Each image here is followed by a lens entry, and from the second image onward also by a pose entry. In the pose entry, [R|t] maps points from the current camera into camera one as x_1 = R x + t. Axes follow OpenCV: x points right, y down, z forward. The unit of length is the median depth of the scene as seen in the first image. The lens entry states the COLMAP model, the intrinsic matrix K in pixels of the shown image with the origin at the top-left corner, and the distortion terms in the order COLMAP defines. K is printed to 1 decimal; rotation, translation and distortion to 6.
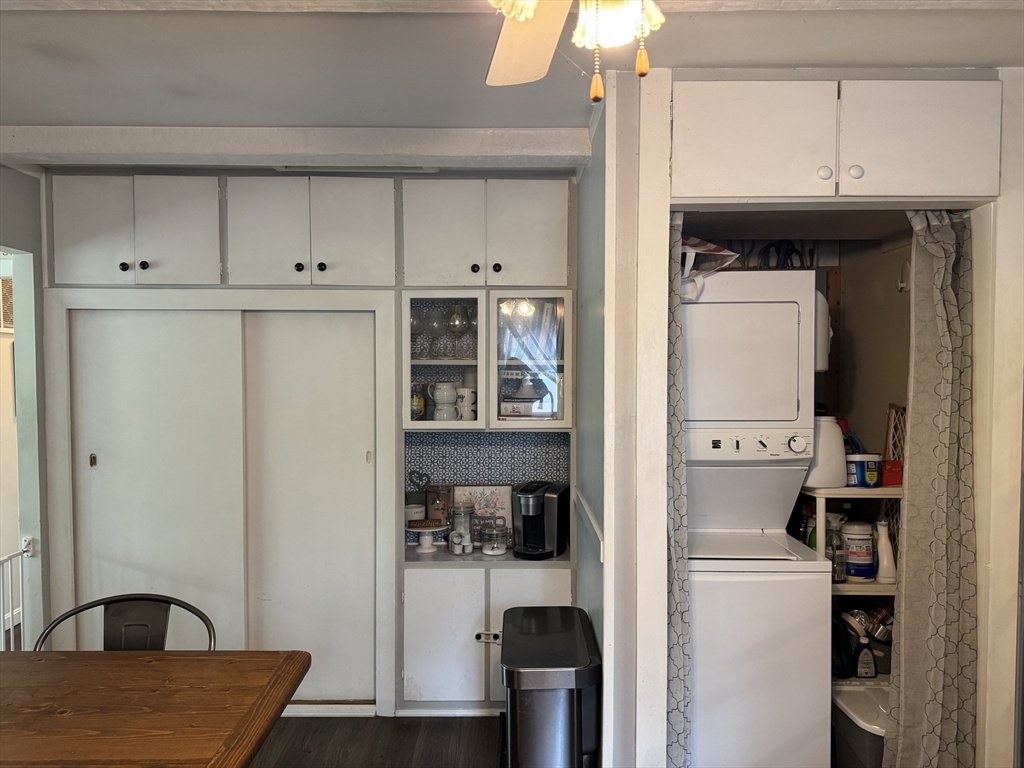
lens RADIAL K [[728.1, 0, 512.9], [0, 728.1, 390.3], [0, 0, 1]] dist [0.045071, -0.029238]
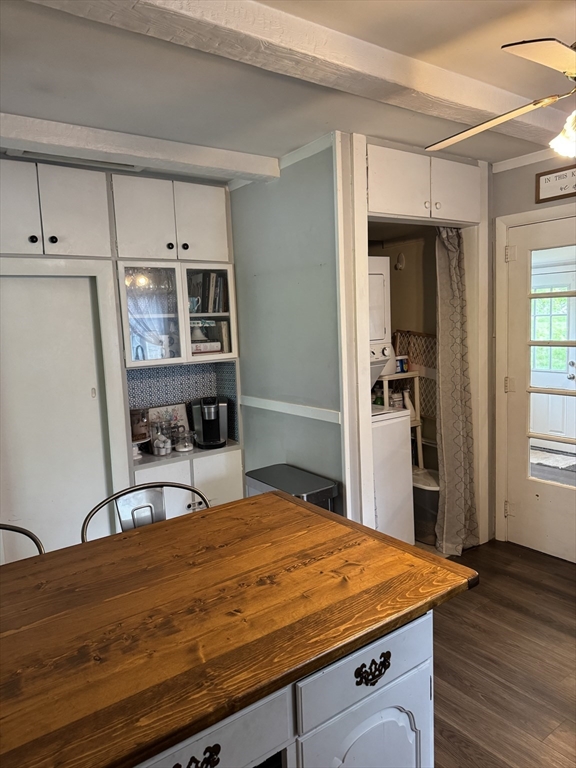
lens RADIAL K [[546.1, 0, 293.4], [0, 546.1, 380.9], [0, 0, 1]] dist [0.045071, -0.029238]
pose [[0.806782, -0.102712, 0.581853, -0.496061], [0.064153, 0.994180, 0.086546, 0.010433], [-0.587356, -0.032496, 0.808676, 0.017590]]
